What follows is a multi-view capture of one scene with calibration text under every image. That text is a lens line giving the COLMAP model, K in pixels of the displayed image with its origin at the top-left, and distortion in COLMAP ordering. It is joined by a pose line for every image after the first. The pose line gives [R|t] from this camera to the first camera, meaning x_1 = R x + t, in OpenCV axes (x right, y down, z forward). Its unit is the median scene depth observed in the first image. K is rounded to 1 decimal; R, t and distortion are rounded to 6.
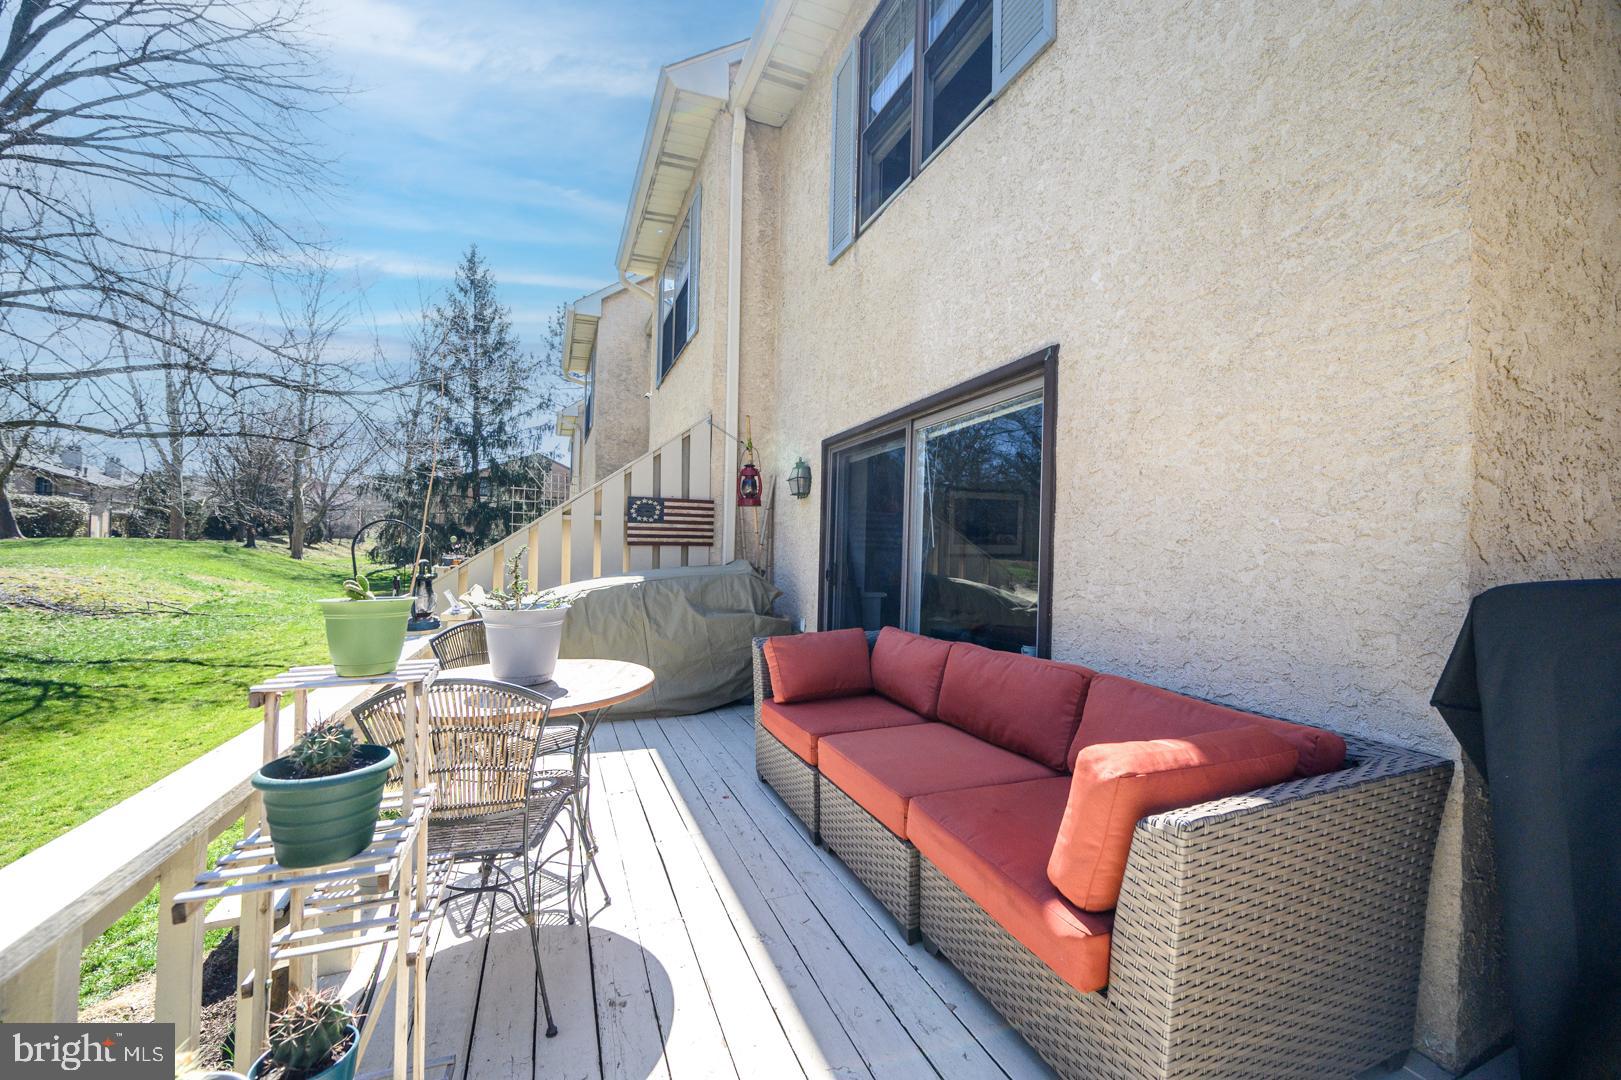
lens RADIAL K [[639.2, 0, 811.7], [0, 639.2, 550.9], [0, 0, 1]] dist [0.001670, 0.000058]
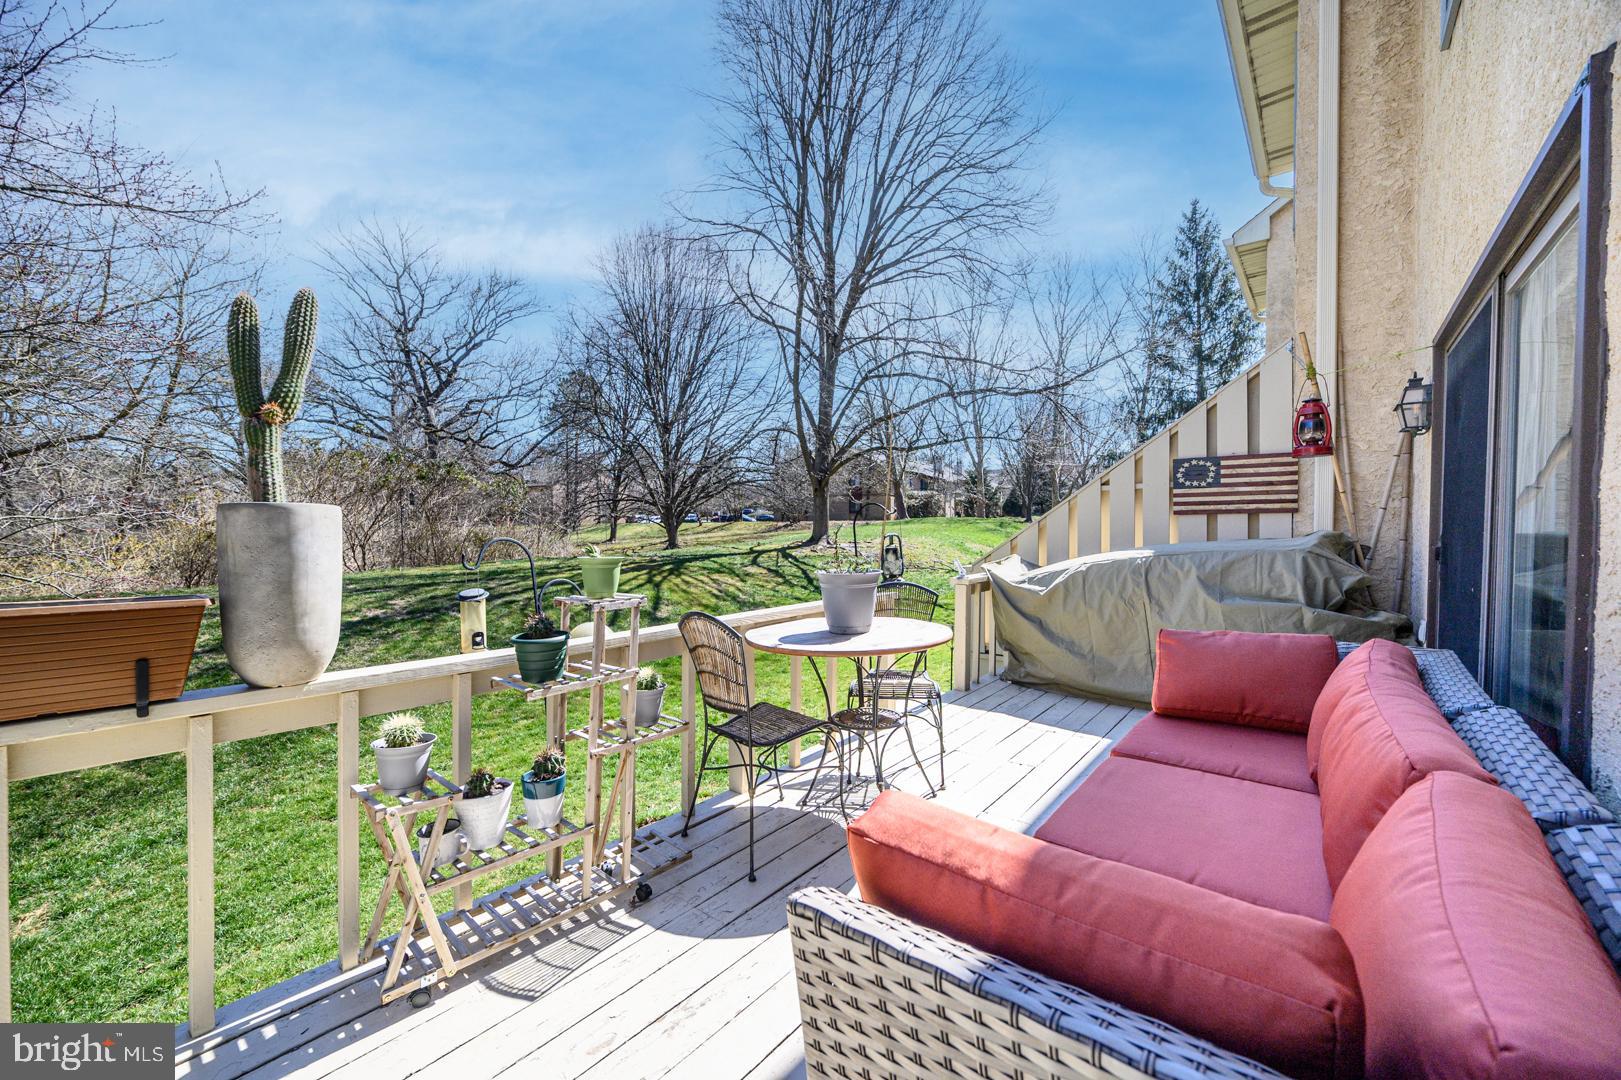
lens RADIAL K [[639.2, 0, 805.9], [0, 639.2, 540.3], [0, 0, 1]] dist [0.001670, 0.000058]
pose [[0.473414, 0.007887, -0.880805, 0.243437], [0.017250, 0.999685, 0.018223, 0.001311], [0.880671, -0.023821, 0.473129, 0.135046]]
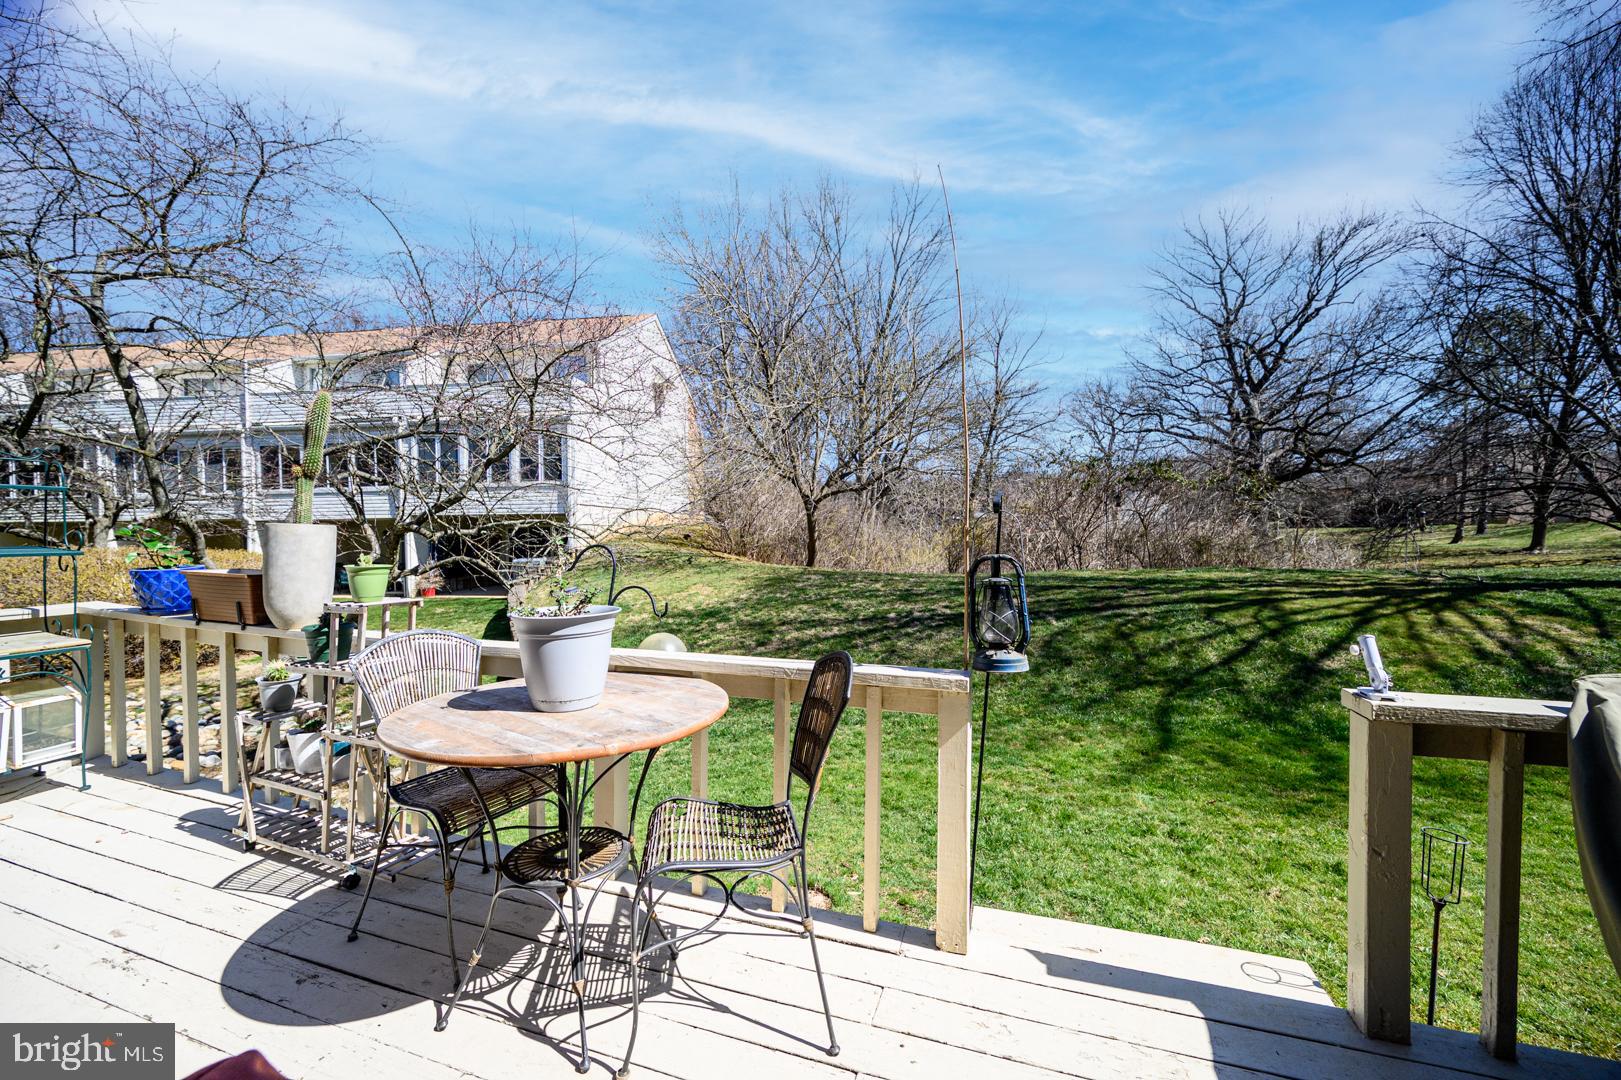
lens RADIAL K [[639.2, 0, 808.3], [0, 639.2, 529.2], [0, 0, 1]] dist [0.001670, 0.000058]
pose [[-0.659180, -0.008629, -0.751935, -0.014320], [-0.000025, 0.999934, -0.011453, -0.002900], [0.751985, -0.007531, -0.659137, 0.701426]]
